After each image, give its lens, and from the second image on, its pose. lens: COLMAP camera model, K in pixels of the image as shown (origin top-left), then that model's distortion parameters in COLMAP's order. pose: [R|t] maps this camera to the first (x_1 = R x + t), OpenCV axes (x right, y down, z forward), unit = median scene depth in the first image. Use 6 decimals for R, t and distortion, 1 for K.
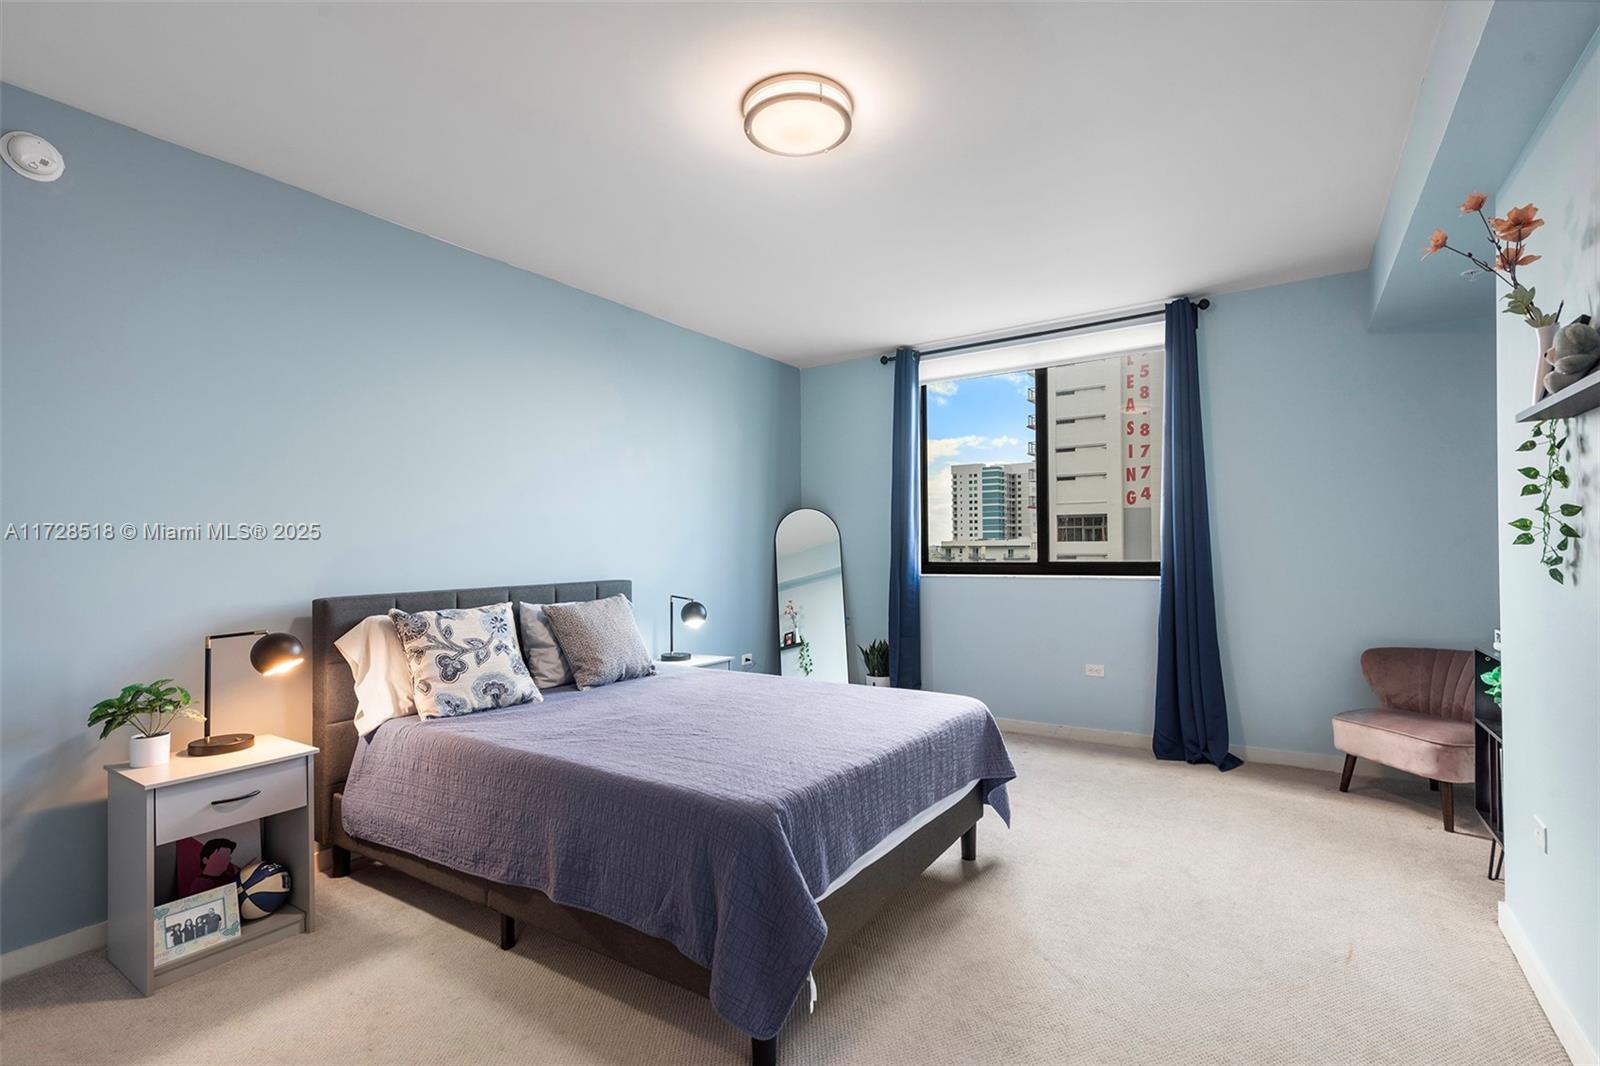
lens RADIAL K [[731.0, 0, 802.1], [0, 731.0, 540.8], [0, 0, 1]] dist [0.012662, -0.000083]
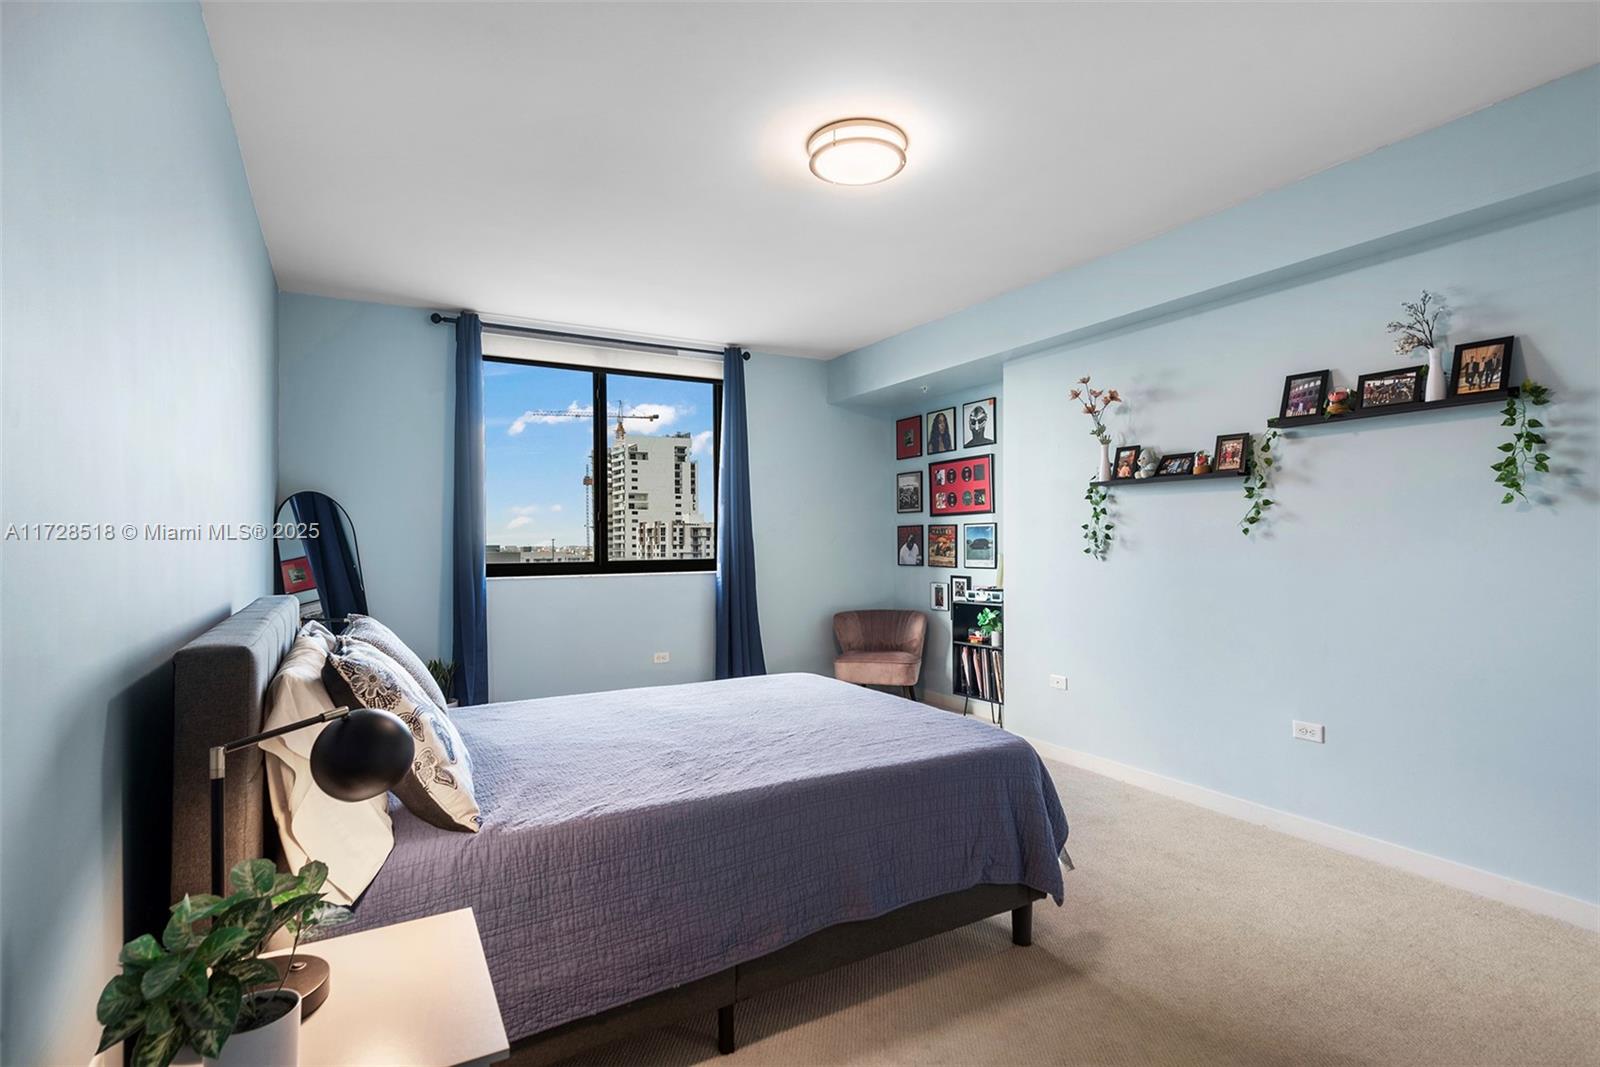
lens RADIAL K [[784.9, 0, 800.0], [0, 784.9, 533.5], [0, 0, 1]] dist [0.000809, 0.000093]
pose [[0.448300, 0.019679, 0.893666, -0.610496], [-0.005696, 0.999800, -0.019159, 0.011495], [-0.893865, 0.003499, 0.448323, 0.302512]]
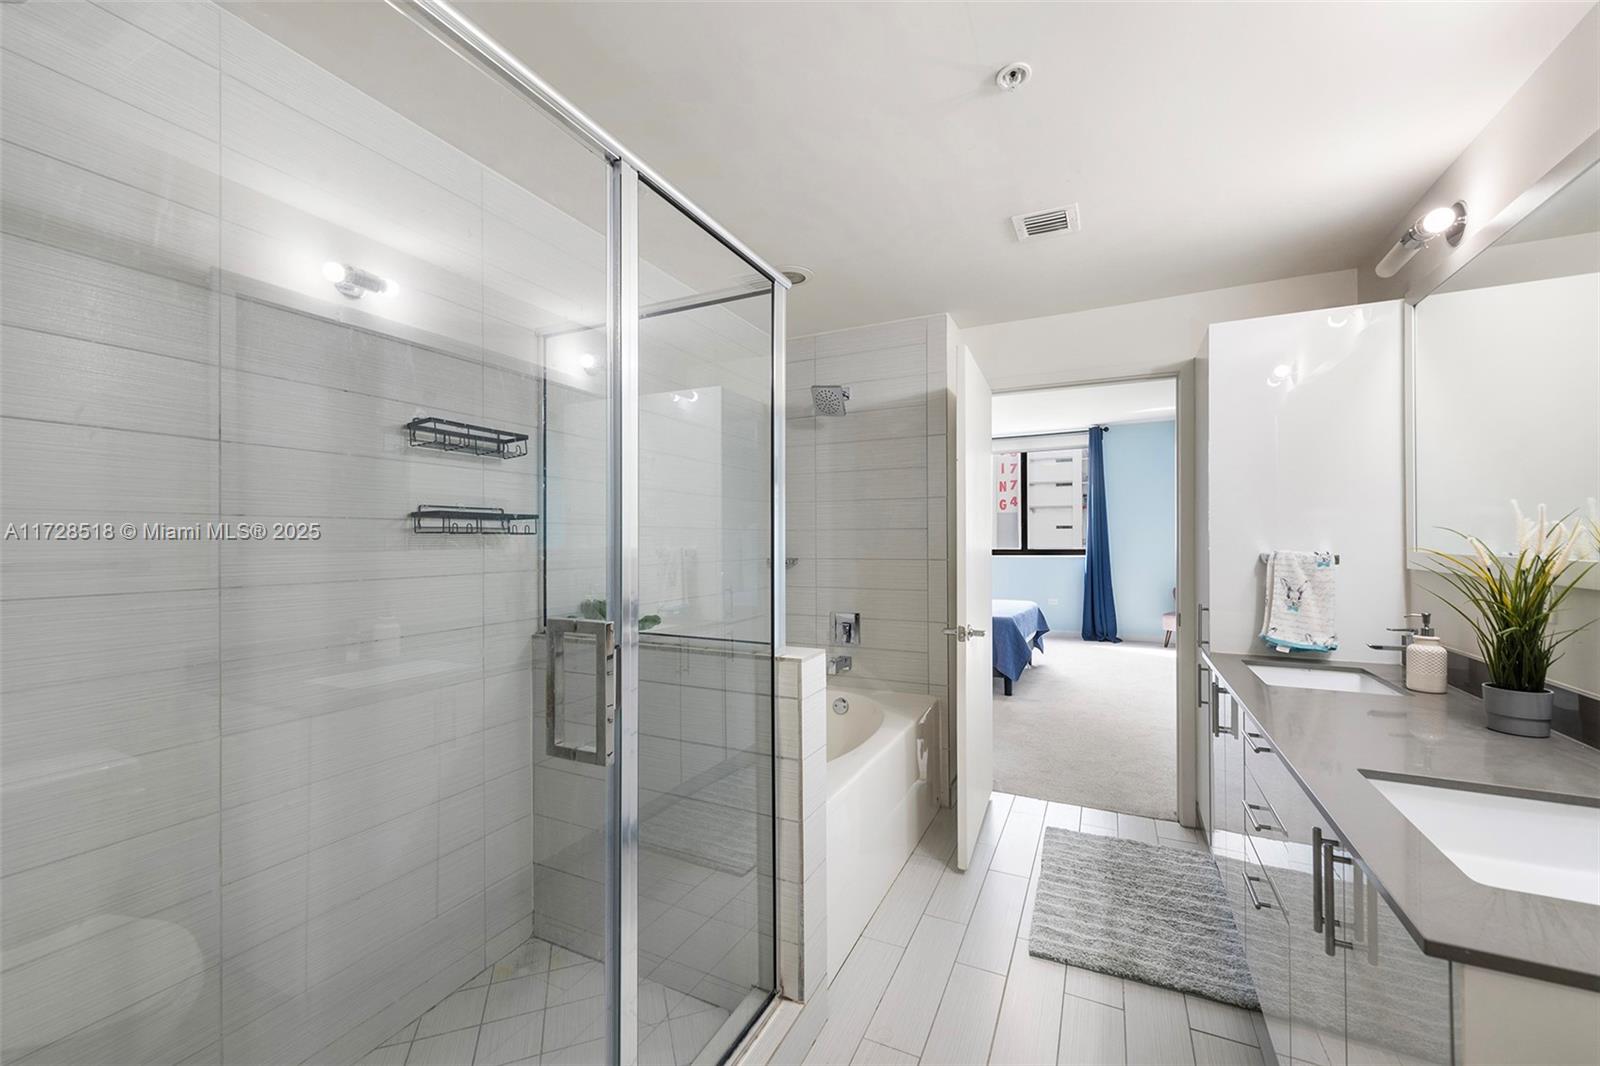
lens RADIAL K [[636.1, 0, 800.0], [0, 636.1, 533.0], [0, 0, 1]] dist [0.031311, -0.008599]
pose [[0.991578, 0.008345, 0.129239, -0.574283], [-0.007630, 0.999953, -0.006020, -0.000025], [-0.129283, 0.004983, 0.991595, -0.734083]]
